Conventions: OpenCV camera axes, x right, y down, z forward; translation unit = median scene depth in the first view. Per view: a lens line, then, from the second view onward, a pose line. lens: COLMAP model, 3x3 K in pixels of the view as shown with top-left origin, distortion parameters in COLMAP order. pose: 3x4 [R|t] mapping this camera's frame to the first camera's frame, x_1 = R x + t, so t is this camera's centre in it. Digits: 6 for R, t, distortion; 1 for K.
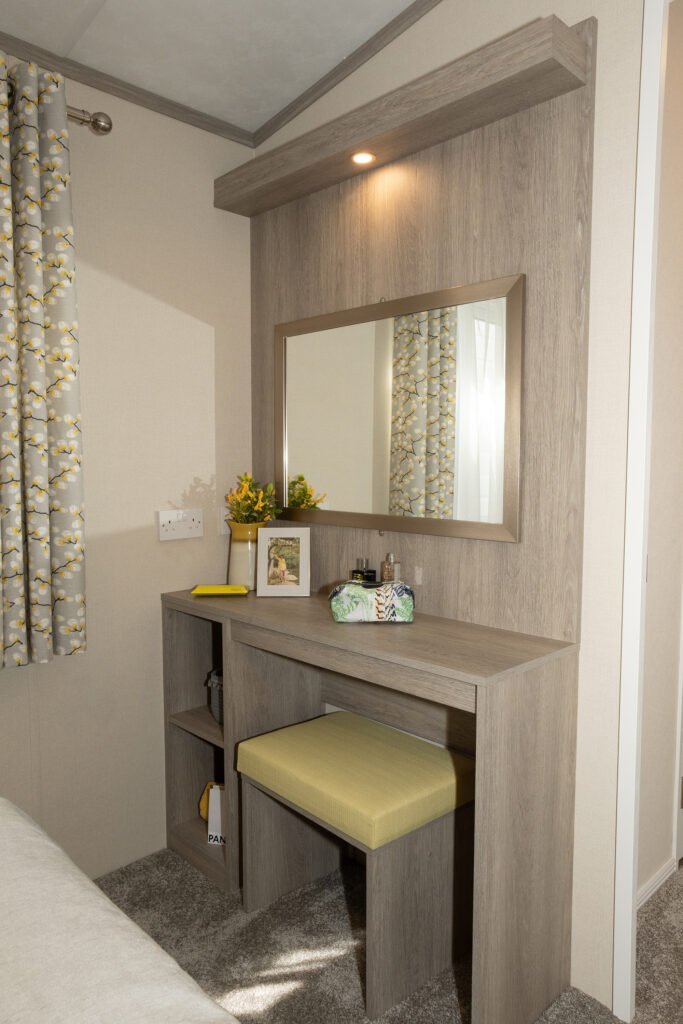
lens RADIAL K [[716.3, 0, 341.5], [0, 716.3, 512.0], [0, 0, 1]] dist [-0.002117, 0.000075]
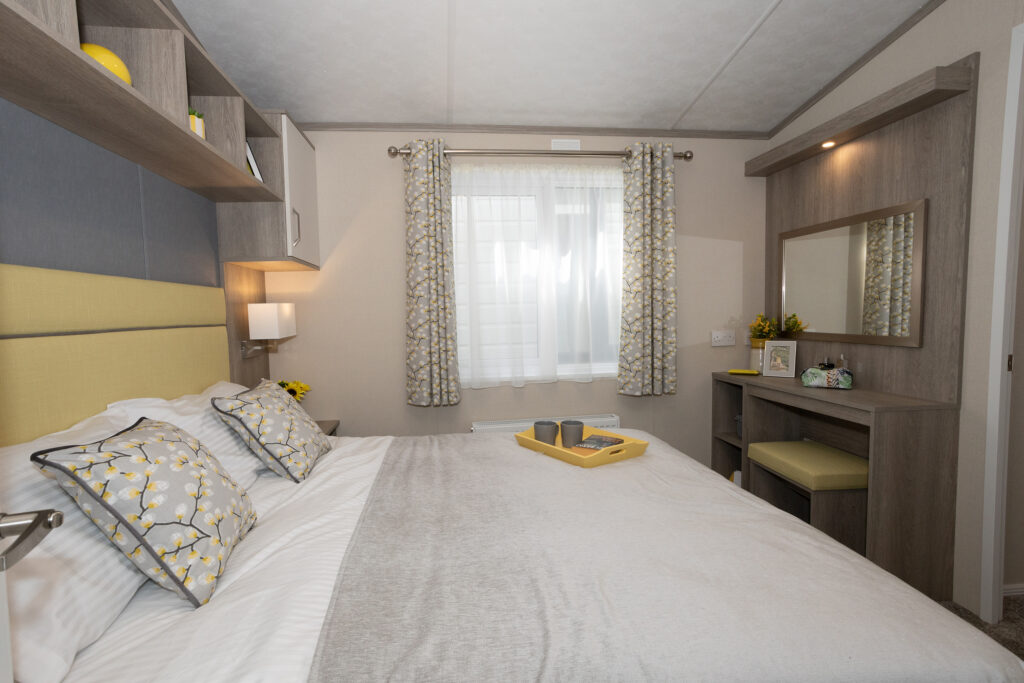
lens RADIAL K [[488.0, 0, 500.9], [0, 488.0, 340.3], [0, 0, 1]] dist [-0.042899, 0.029972]
pose [[0.787781, 0.019712, -0.615640, 0.133238], [-0.027089, 0.999630, -0.002656, 0.047114], [0.615360, 0.018769, 0.788023, -0.498419]]
